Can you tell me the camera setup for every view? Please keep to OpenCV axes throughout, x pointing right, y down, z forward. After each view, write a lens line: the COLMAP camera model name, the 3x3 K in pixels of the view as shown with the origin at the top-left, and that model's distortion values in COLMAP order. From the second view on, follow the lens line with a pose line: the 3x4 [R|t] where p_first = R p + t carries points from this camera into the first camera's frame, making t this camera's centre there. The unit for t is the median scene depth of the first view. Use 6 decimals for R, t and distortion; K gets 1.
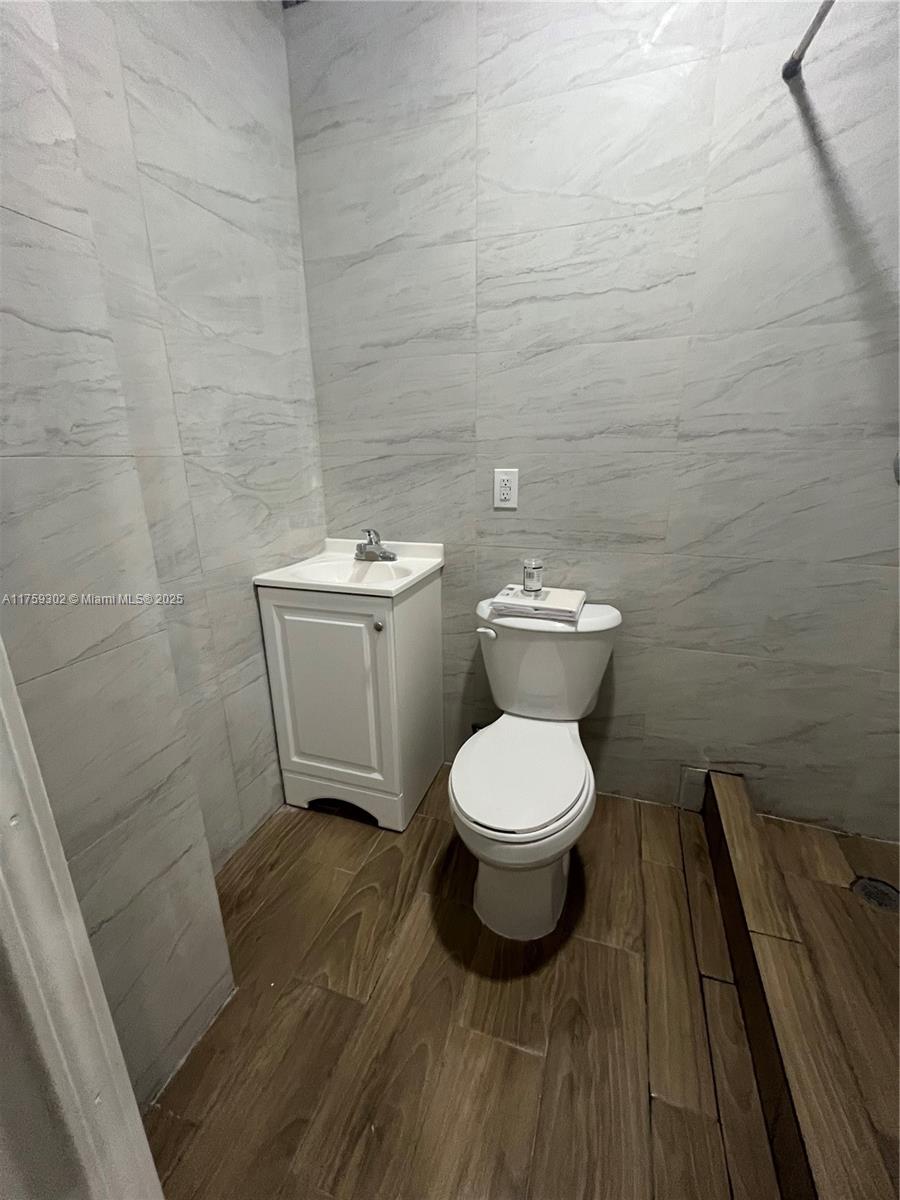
lens RADIAL K [[482.2, 0, 450.6], [0, 482.2, 598.6], [0, 0, 1]] dist [-0.001795, -0.000451]
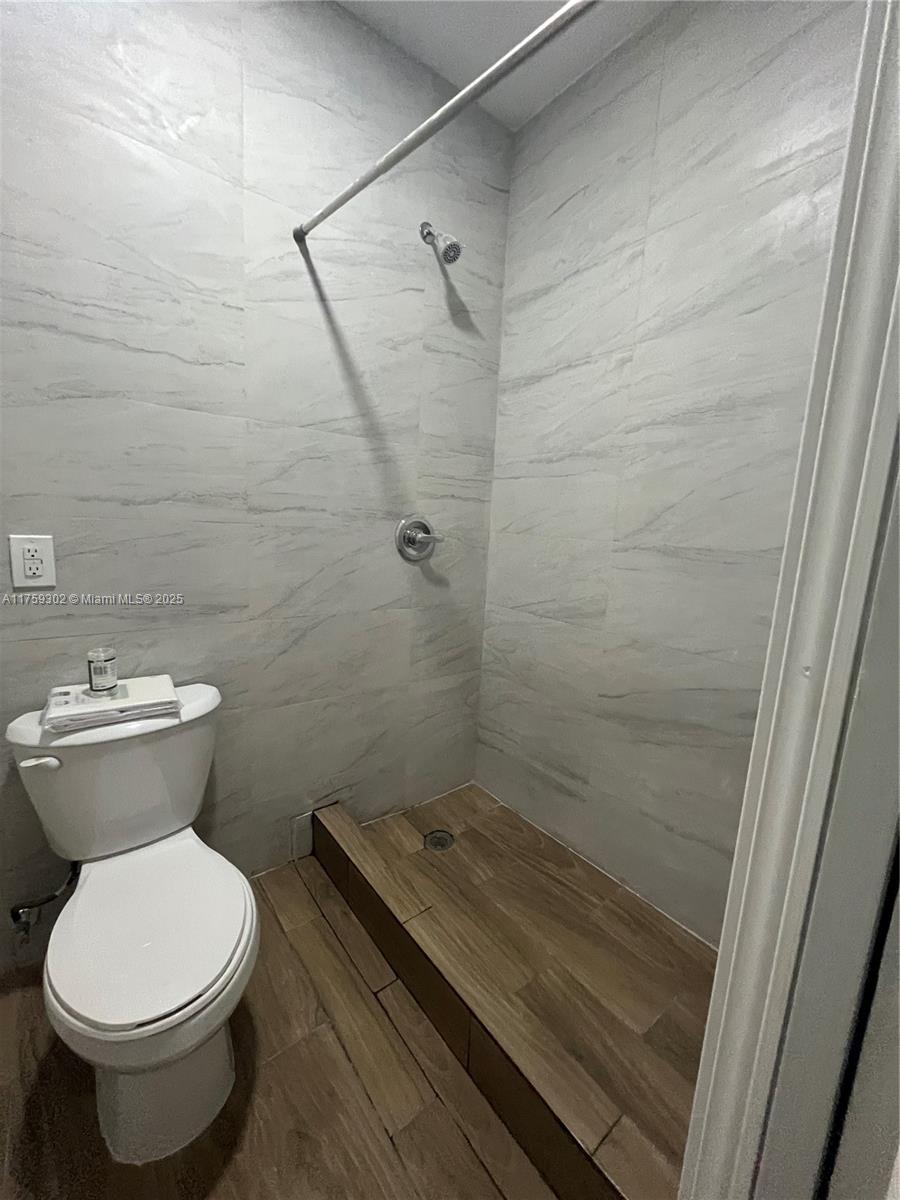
lens RADIAL K [[482.2, 0, 450.6], [0, 482.2, 598.6], [0, 0, 1]] dist [-0.001795, -0.000451]
pose [[0.537893, -0.095576, 0.837578, -0.181845], [0.180063, 0.983649, -0.003392, -0.061003], [-0.823559, 0.152641, 0.546307, 0.091985]]
